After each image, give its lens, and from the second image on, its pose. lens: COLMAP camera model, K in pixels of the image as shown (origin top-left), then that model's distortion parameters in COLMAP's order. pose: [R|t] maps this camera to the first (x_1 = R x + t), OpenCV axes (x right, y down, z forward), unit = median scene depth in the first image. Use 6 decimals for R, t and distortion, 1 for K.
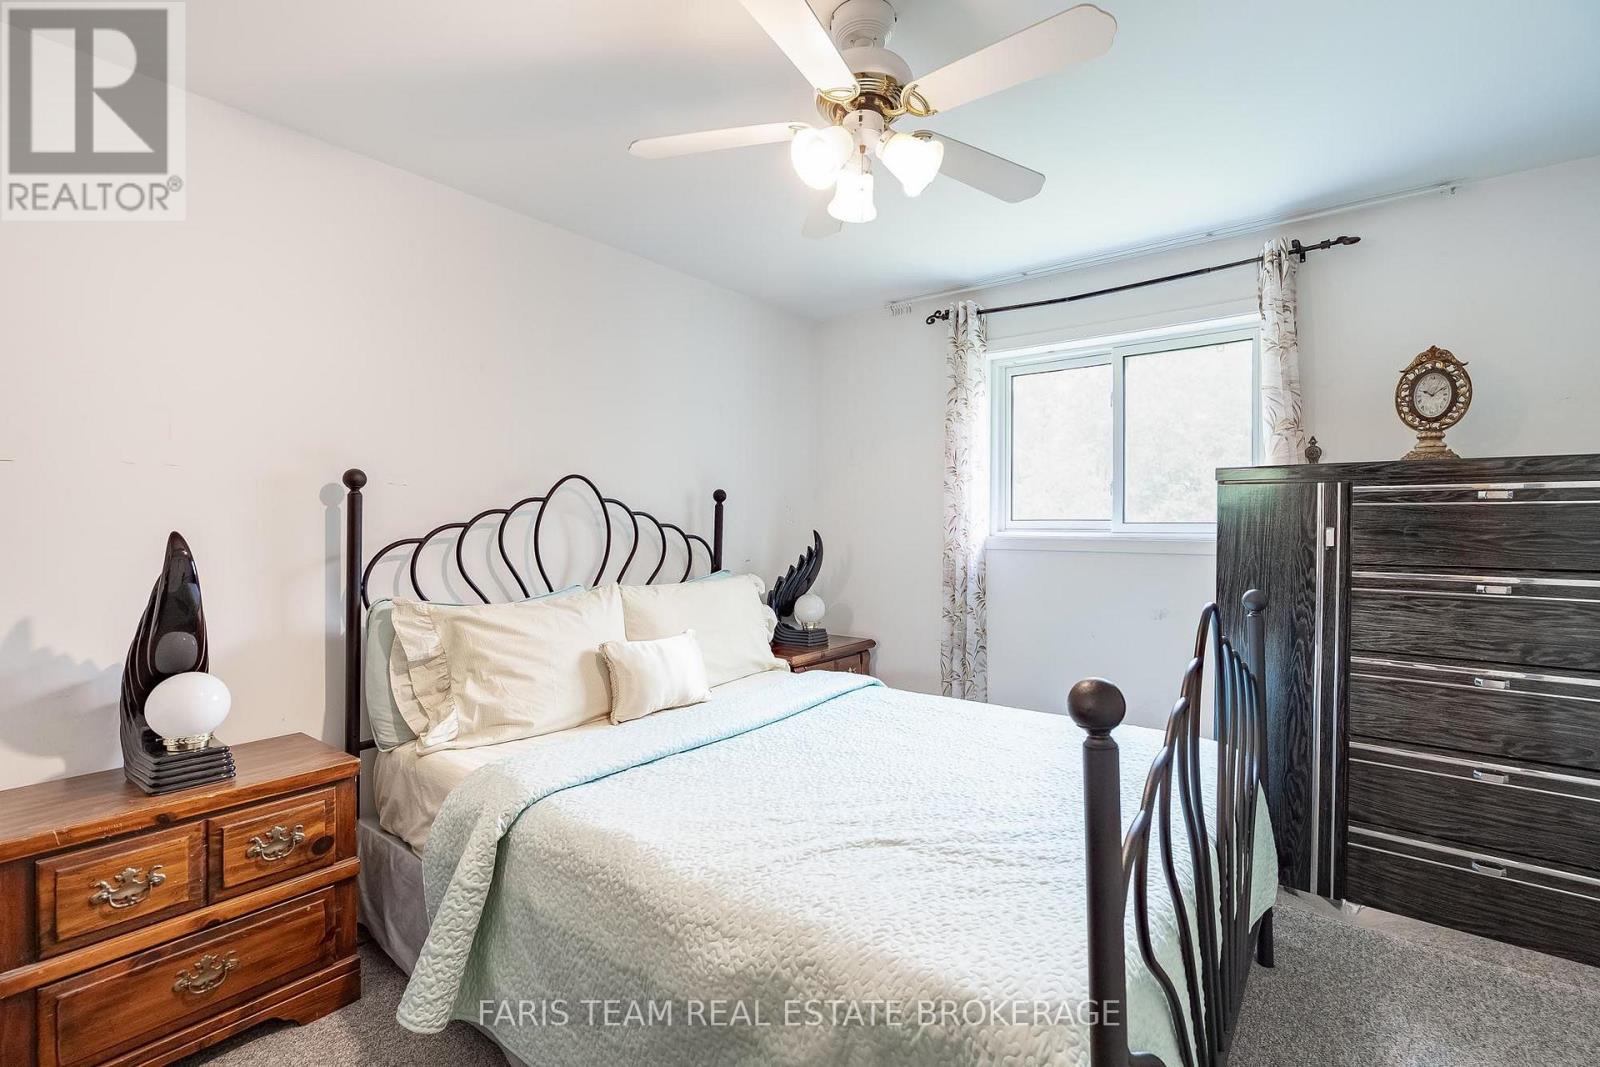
lens RADIAL K [[730.1, 0, 804.7], [0, 730.1, 533.2], [0, 0, 1]] dist [-0.005070, -0.000391]
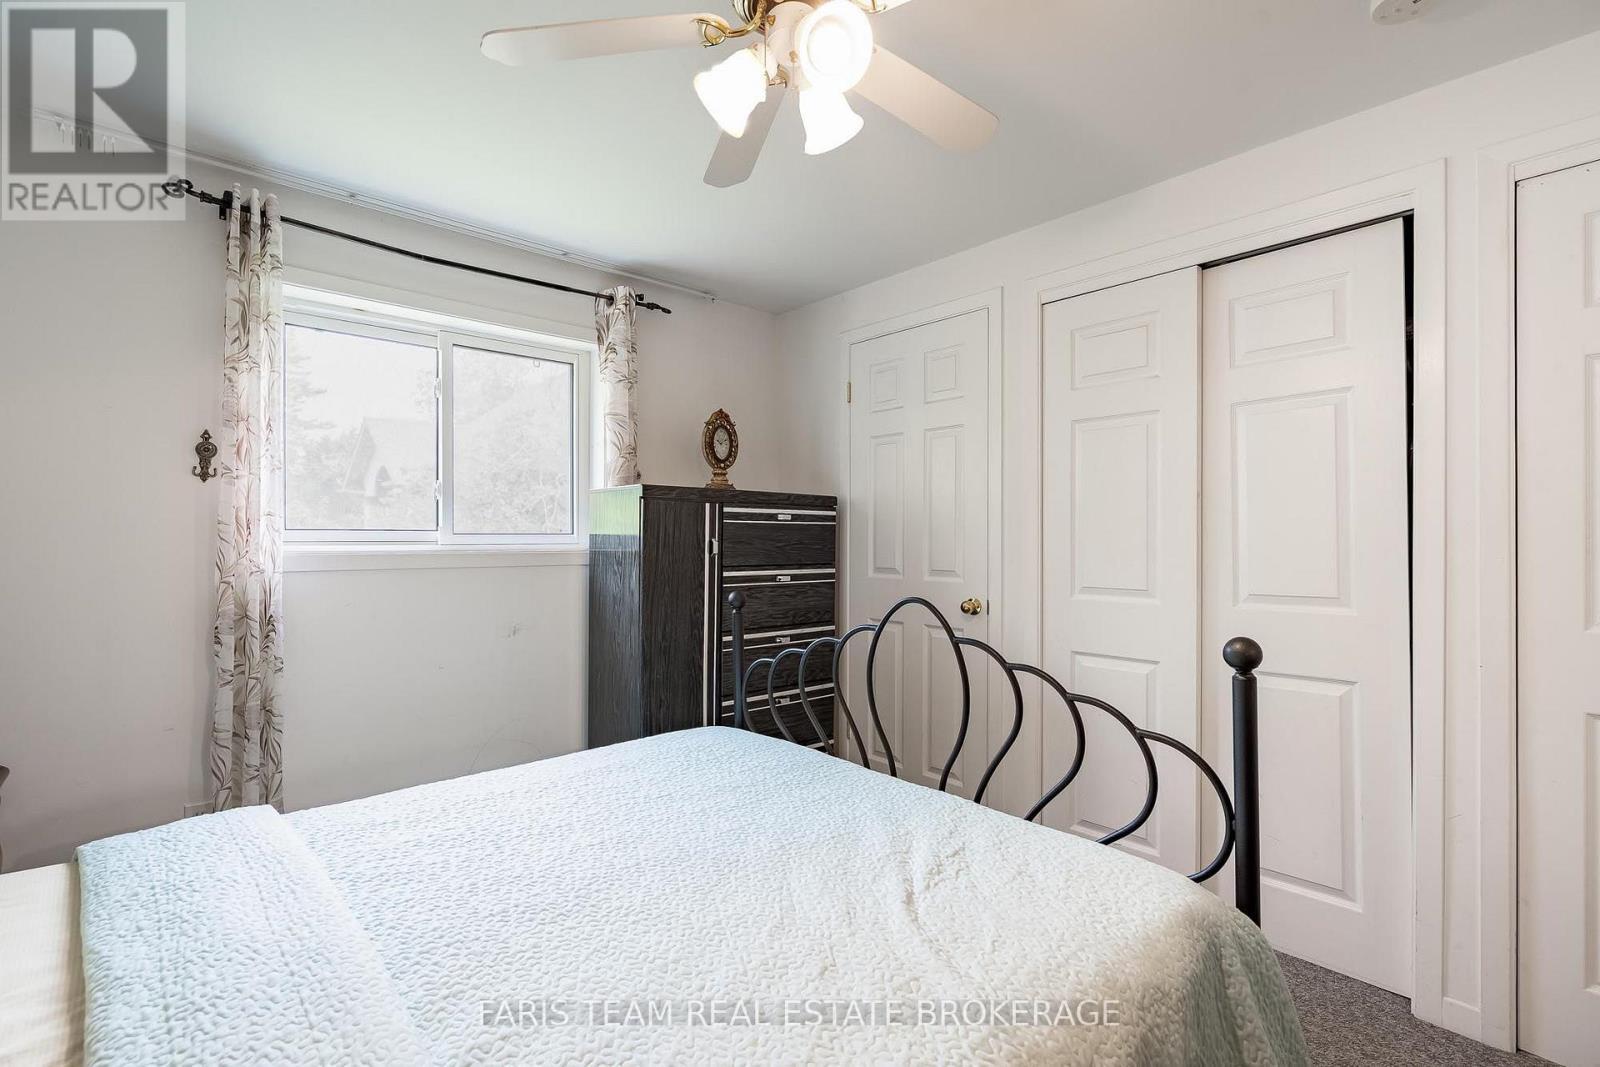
lens RADIAL K [[730.1, 0, 796.4], [0, 730.1, 529.5], [0, 0, 1]] dist [-0.005070, -0.000391]
pose [[0.165377, 0.000250, 0.986230, -0.508948], [0.003923, 0.999992, -0.000911, -0.022196], [-0.986223, 0.004019, 0.165374, 0.628565]]
